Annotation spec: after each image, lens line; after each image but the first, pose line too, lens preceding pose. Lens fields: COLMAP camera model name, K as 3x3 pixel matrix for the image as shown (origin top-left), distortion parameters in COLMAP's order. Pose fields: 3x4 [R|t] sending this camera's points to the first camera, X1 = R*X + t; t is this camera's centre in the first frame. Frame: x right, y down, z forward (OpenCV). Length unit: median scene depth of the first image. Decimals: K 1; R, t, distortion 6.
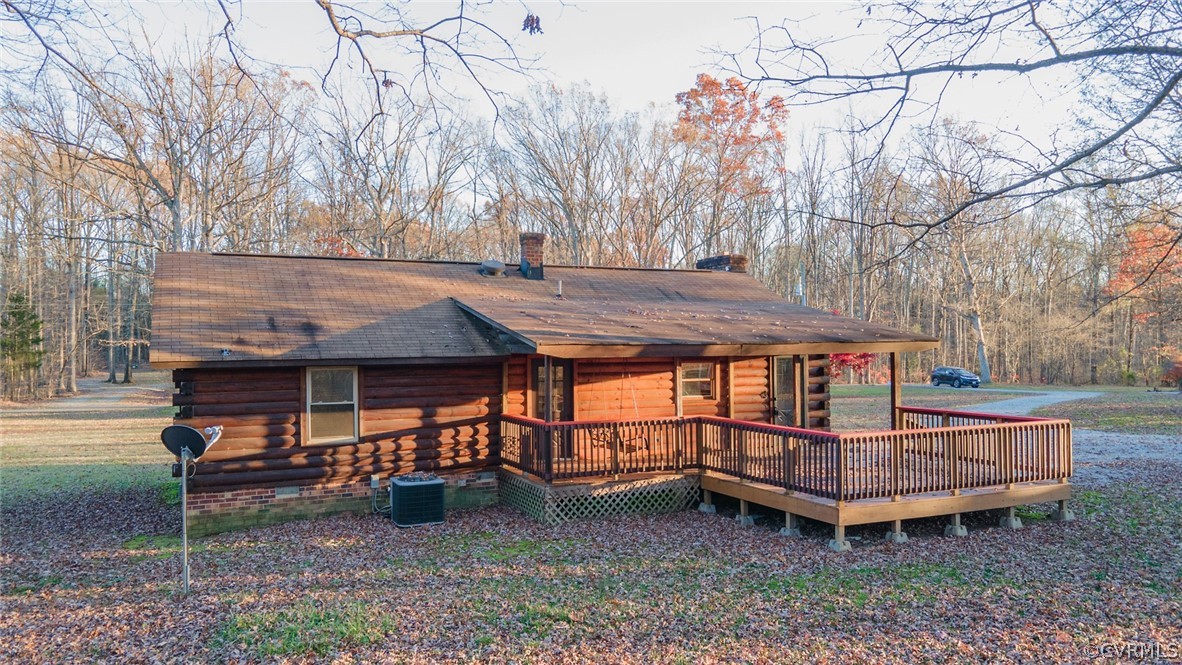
lens RADIAL K [[859.8, 0, 582.1], [0, 859.8, 356.7], [0, 0, 1]] dist [0.028156, 0.037166]
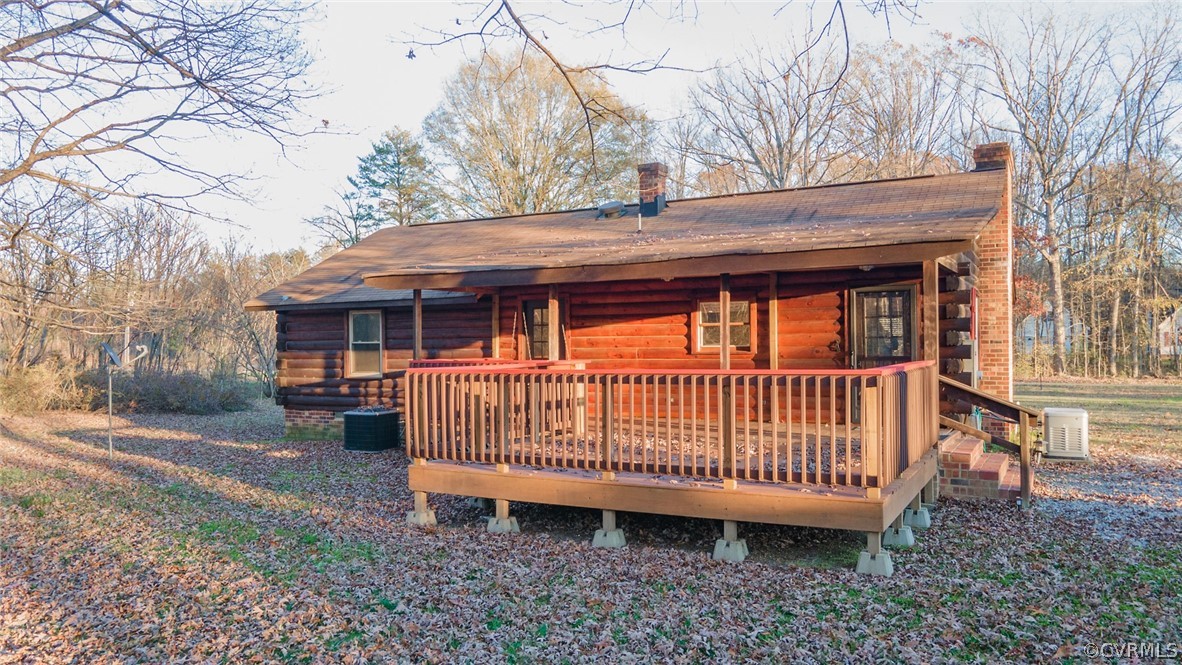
lens RADIAL K [[854.8, 0, 583.9], [0, 854.8, 372.2], [0, 0, 1]] dist [0.032230, 0.000746]
pose [[0.605651, 0.028863, -0.795207, 0.786507], [-0.005355, 0.999467, 0.032198, 0.054380], [0.795712, -0.015242, 0.605483, 0.534230]]
